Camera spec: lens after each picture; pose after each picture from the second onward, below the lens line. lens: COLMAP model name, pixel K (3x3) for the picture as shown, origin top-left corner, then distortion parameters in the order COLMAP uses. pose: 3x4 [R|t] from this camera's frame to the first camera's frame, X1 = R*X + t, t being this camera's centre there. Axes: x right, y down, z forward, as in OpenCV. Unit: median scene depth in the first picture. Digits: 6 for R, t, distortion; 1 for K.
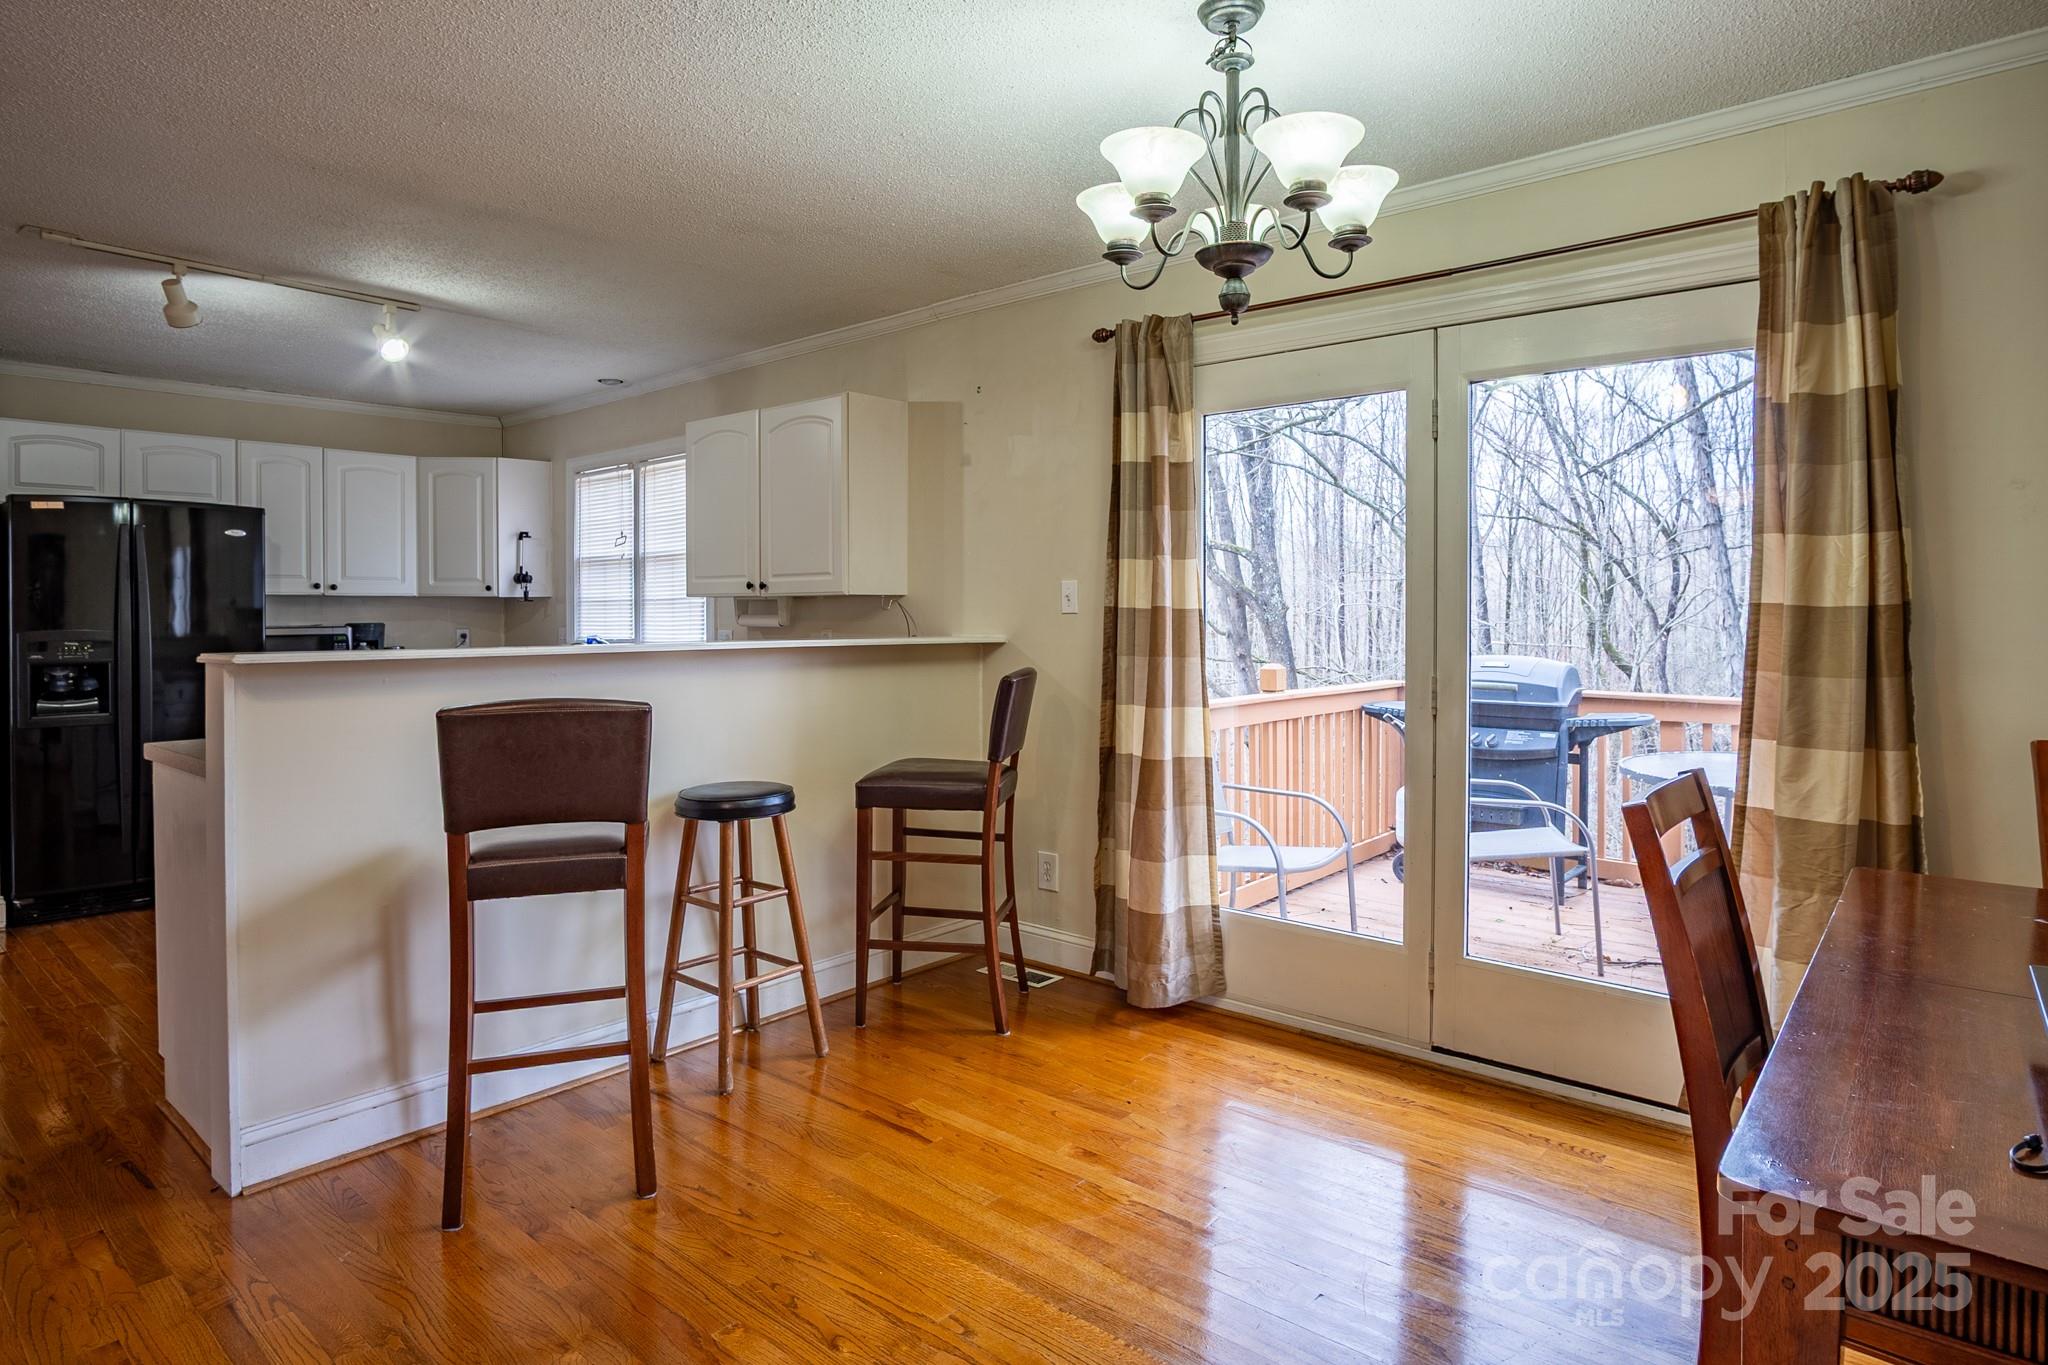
lens RADIAL K [[1113.0, 0, 1052.3], [0, 1113.0, 634.8], [0, 0, 1]] dist [-0.019417, 0.002521]
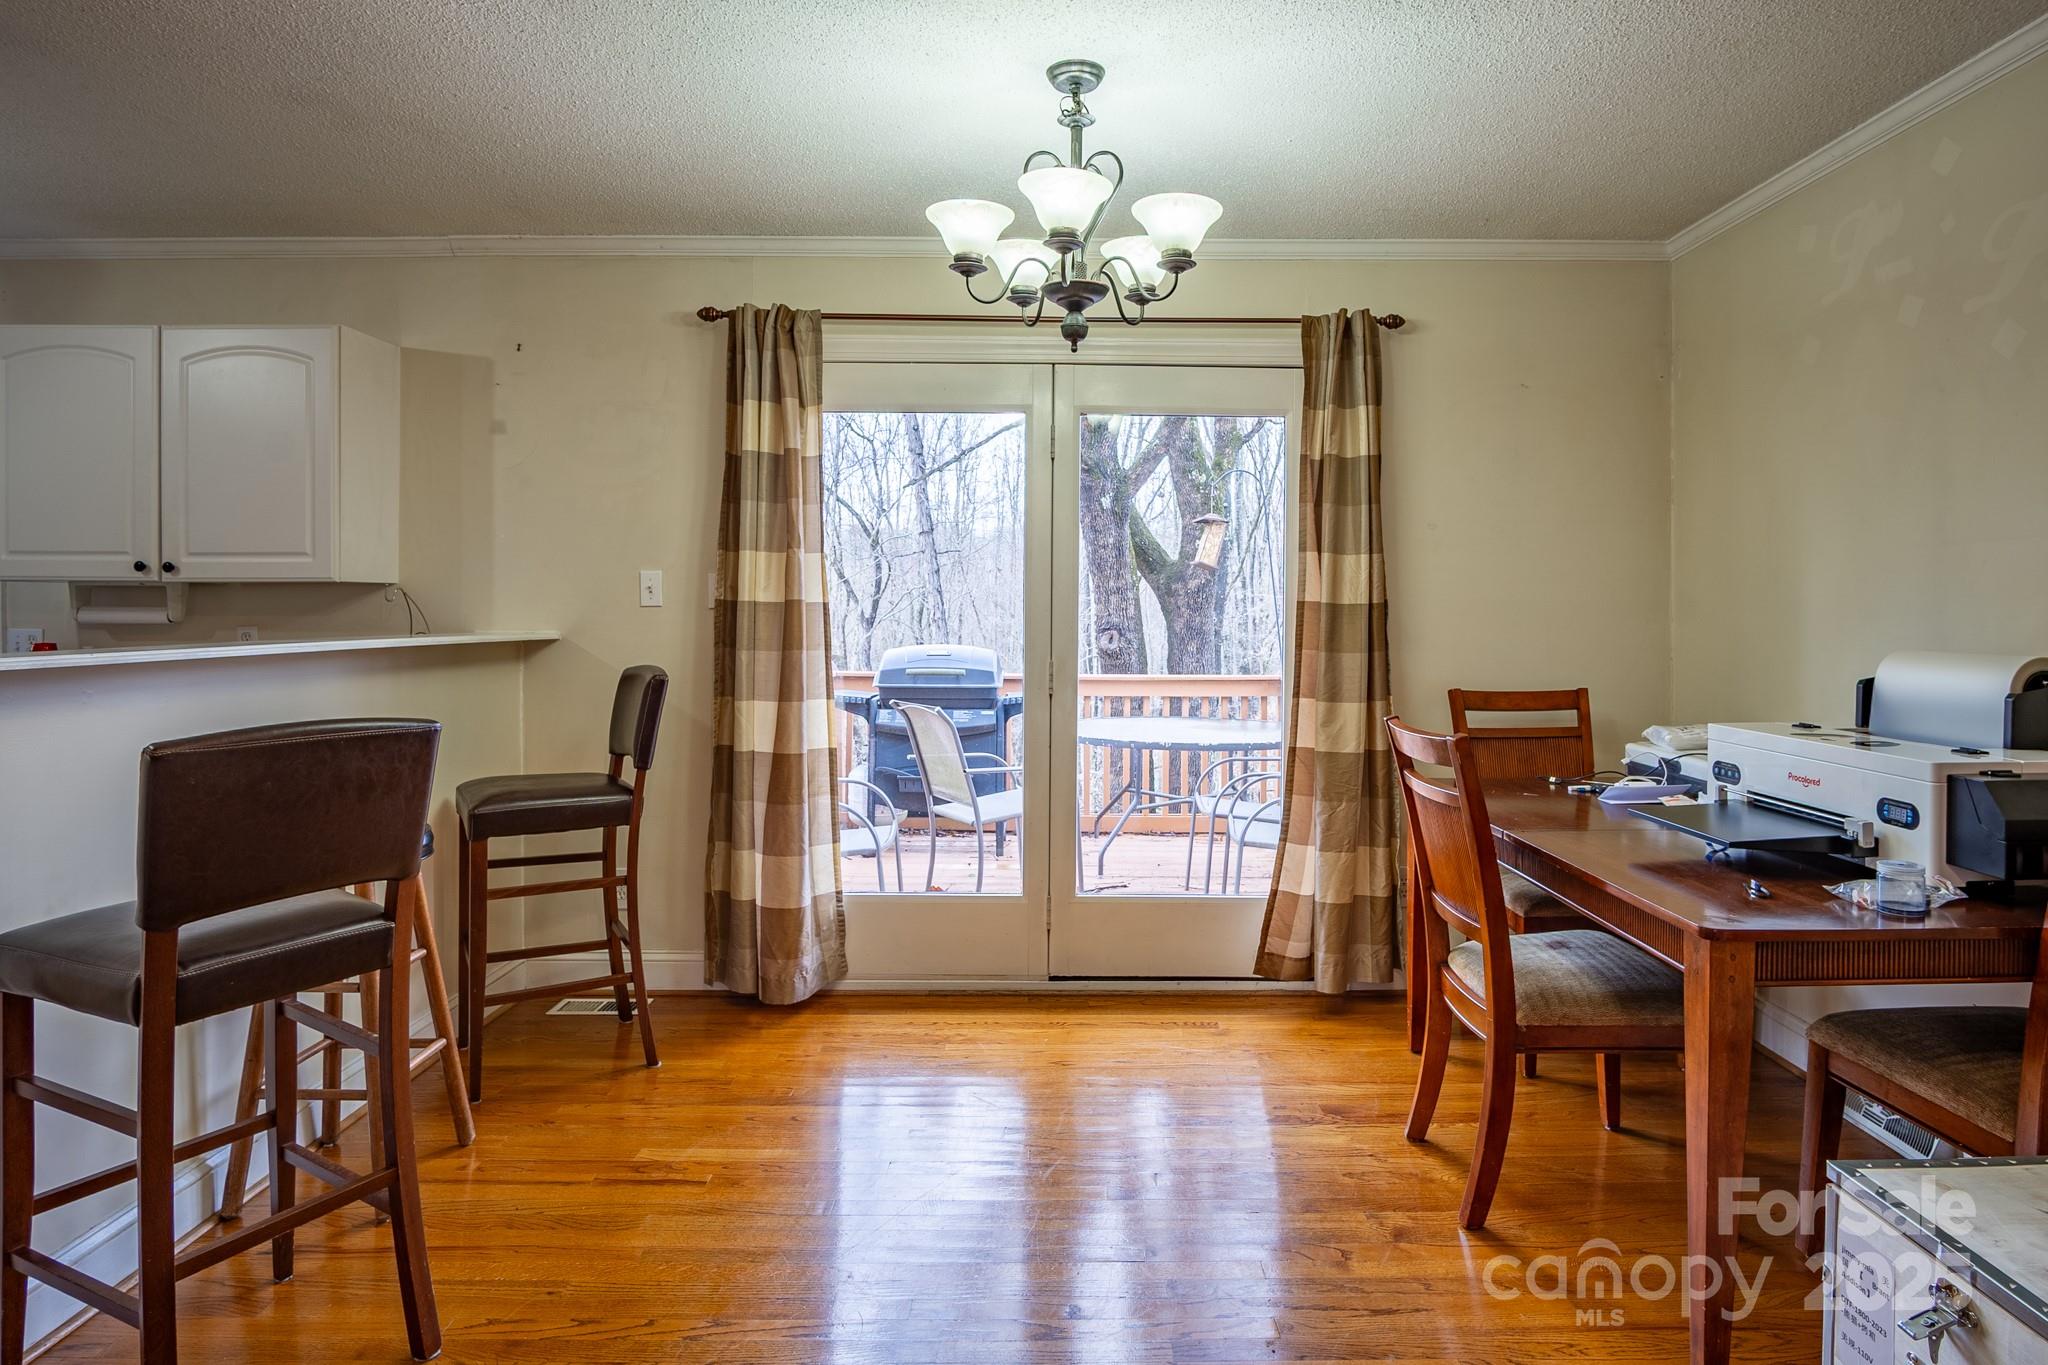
lens RADIAL K [[1113.0, 0, 1052.3], [0, 1113.0, 634.8], [0, 0, 1]] dist [-0.019417, 0.002521]
pose [[0.767207, -0.012849, 0.641270, -0.343010], [0.009388, 0.999917, 0.008803, -0.000545], [-0.641330, -0.000733, 0.767264, 0.082741]]
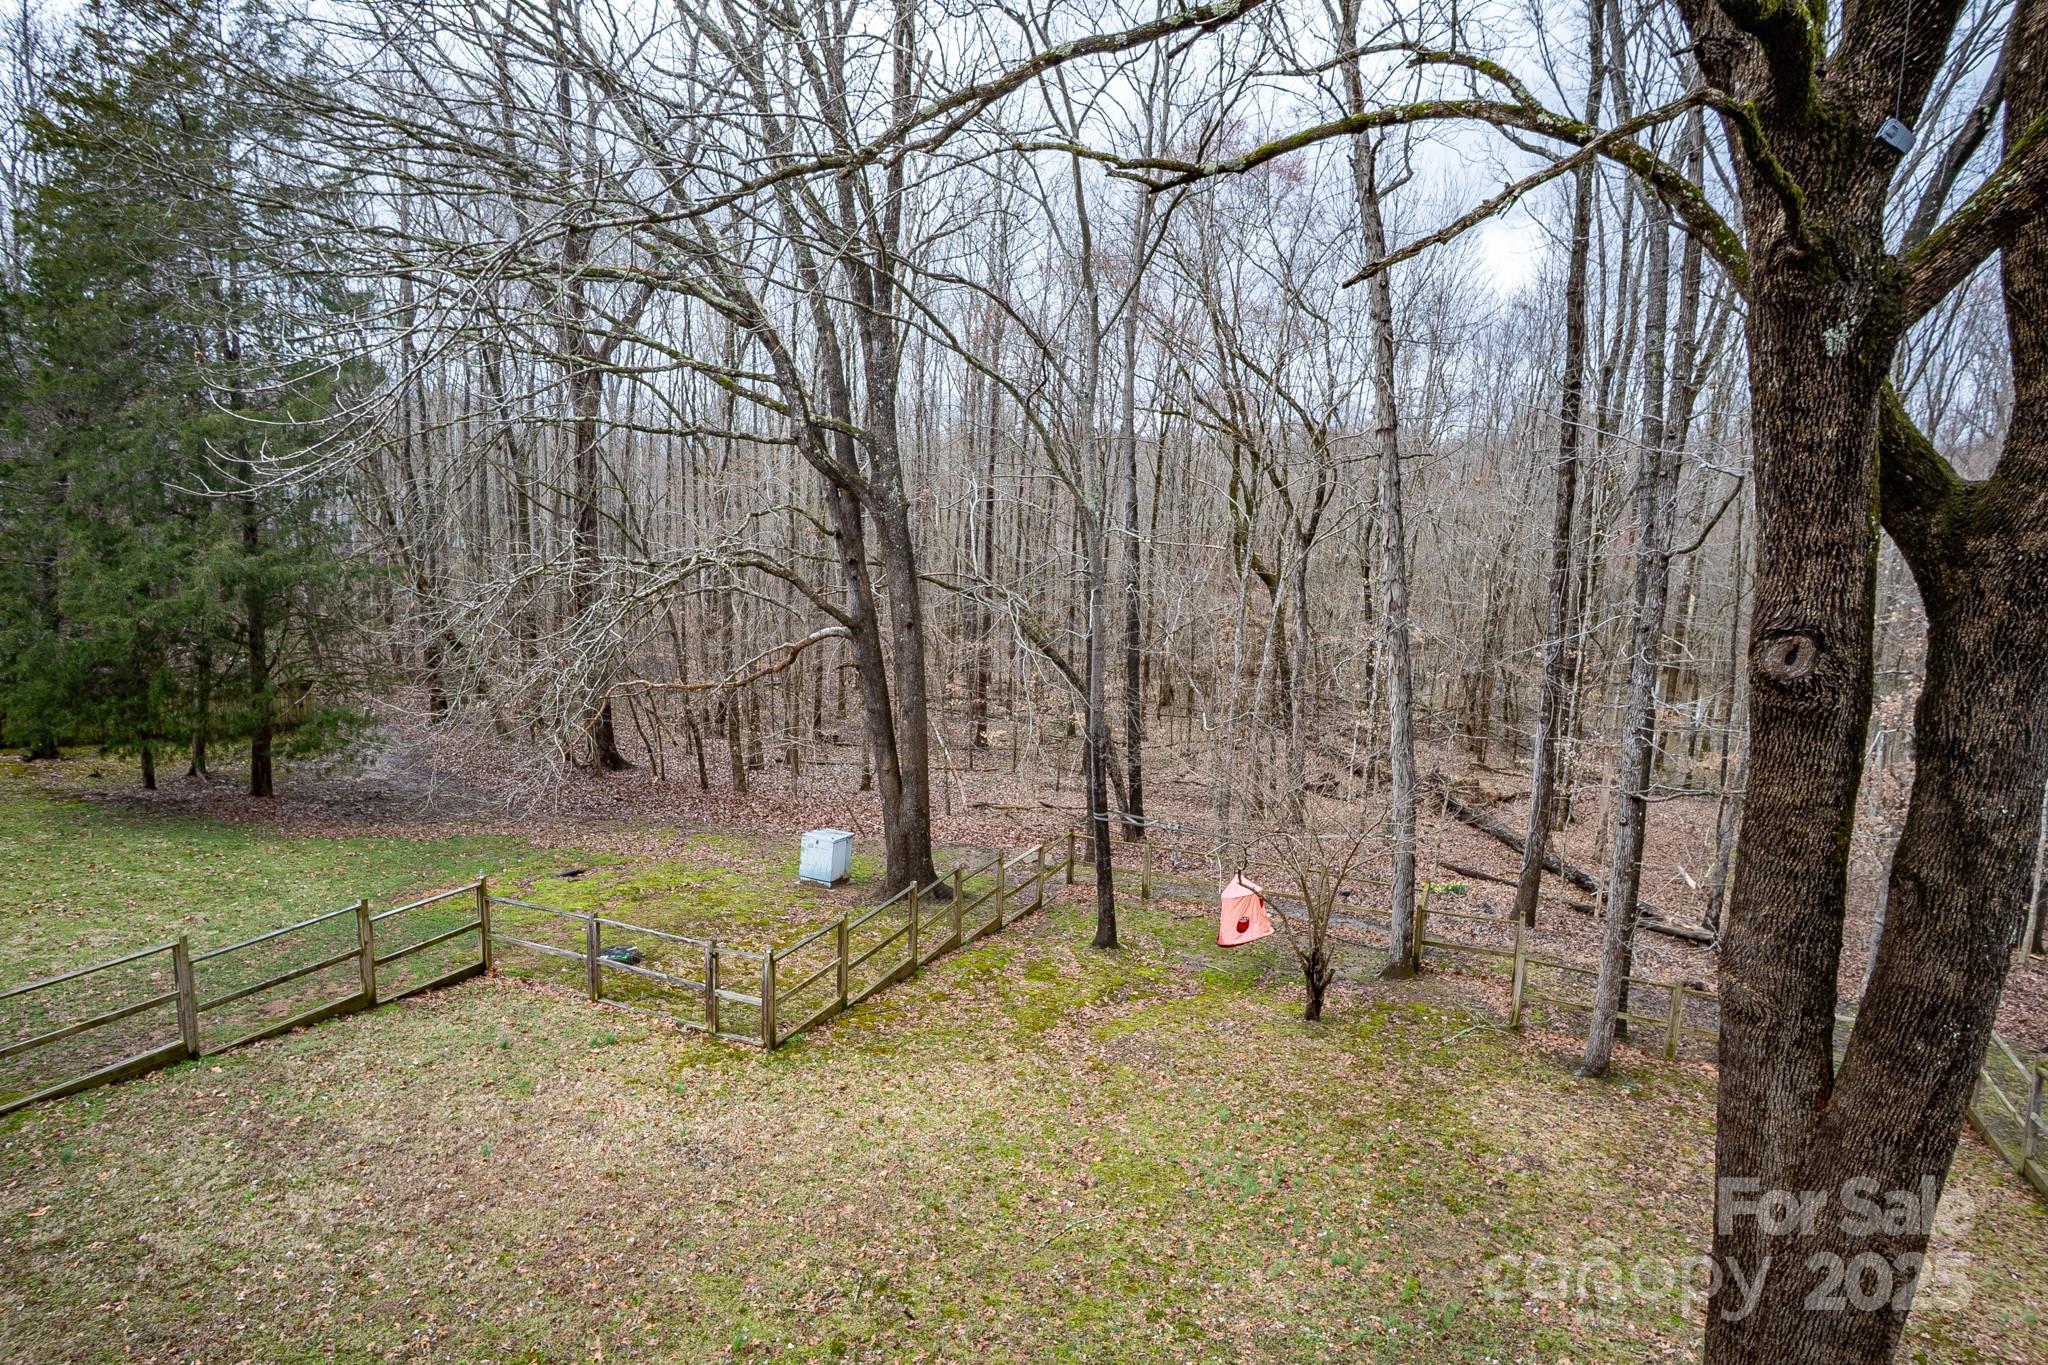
lens RADIAL K [[1079.1, 0, 1024.0], [0, 1079.1, 682.5], [0, 0, 1]] dist [-0.011639, 0.000463]
pose [[0.962821, -0.005979, 0.270073, 0.568712], [-0.034643, 0.988767, 0.145395, -0.099612], [-0.267909, -0.149346, 0.951799, 1.473527]]
